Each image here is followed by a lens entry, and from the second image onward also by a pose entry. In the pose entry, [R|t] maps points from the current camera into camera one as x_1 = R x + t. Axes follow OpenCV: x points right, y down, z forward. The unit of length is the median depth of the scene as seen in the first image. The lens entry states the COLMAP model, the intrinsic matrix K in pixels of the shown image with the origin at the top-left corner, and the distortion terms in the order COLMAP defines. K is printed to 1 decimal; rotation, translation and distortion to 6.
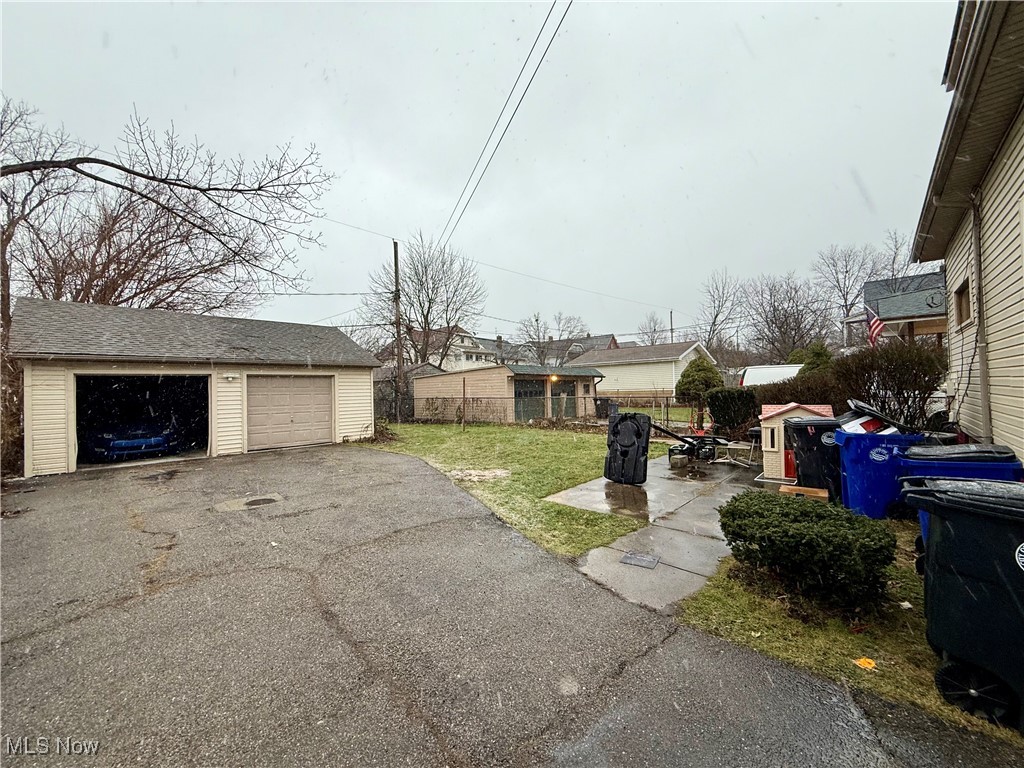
lens RADIAL K [[411.0, 0, 507.9], [0, 411.0, 382.3], [0, 0, 1]] dist [0.015066, 0.000199]
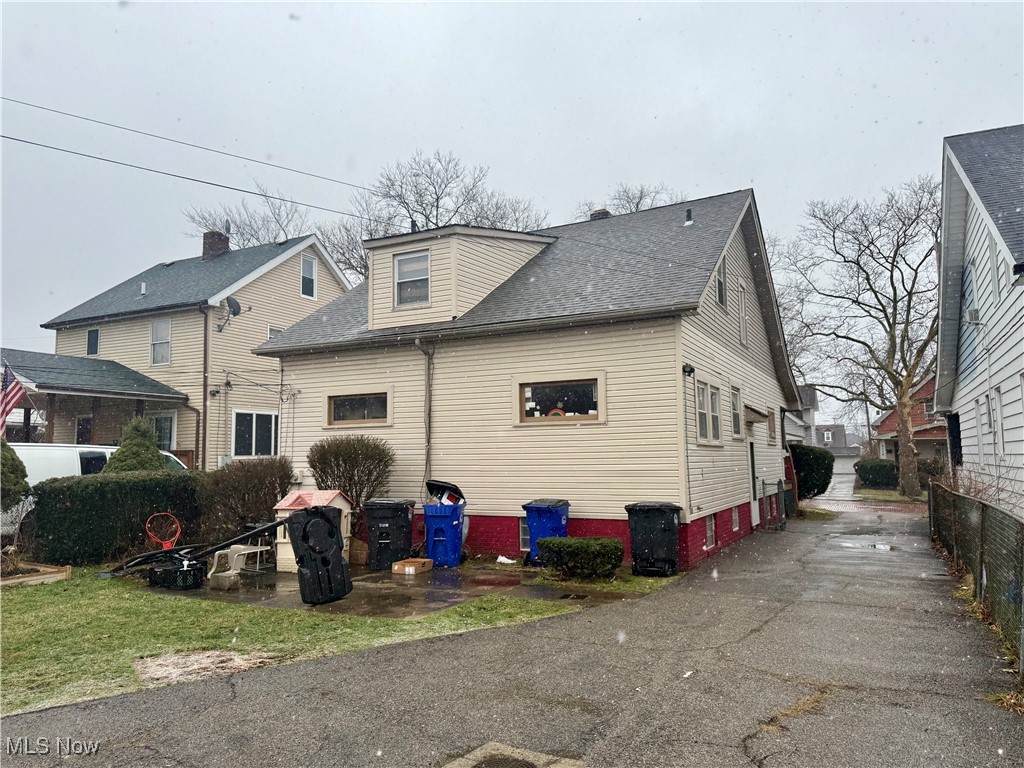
lens RADIAL K [[714.1, 0, 515.5], [0, 714.1, 386.3], [0, 0, 1]] dist [0.010017, -0.013583]
pose [[-0.258072, 0.118918, 0.958779, -1.070003], [0.002511, 0.992475, -0.122421, 0.019281], [-0.966122, -0.029186, -0.256428, 0.987604]]
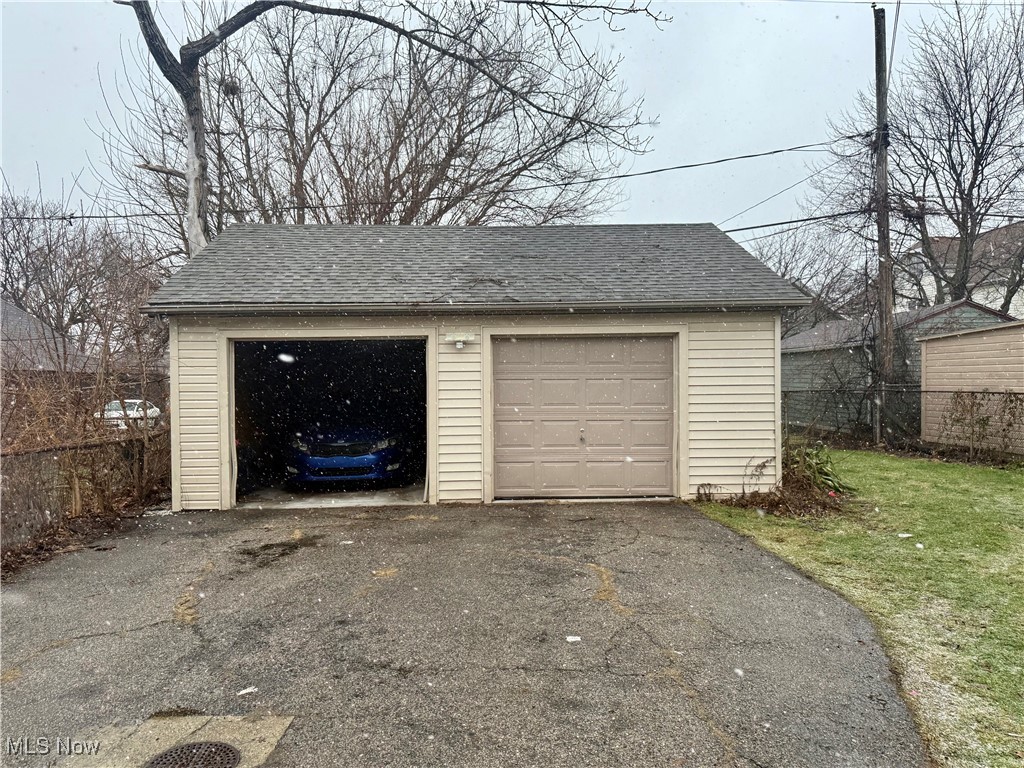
lens RADIAL K [[714.1, 0, 509.3], [0, 714.1, 387.9], [0, 0, 1]] dist [0.010017, -0.013583]
pose [[0.714851, 0.024773, -0.698838, -0.047240], [0.008247, 0.999004, 0.043850, 0.004677], [0.699229, -0.037110, 0.713934, 0.370074]]
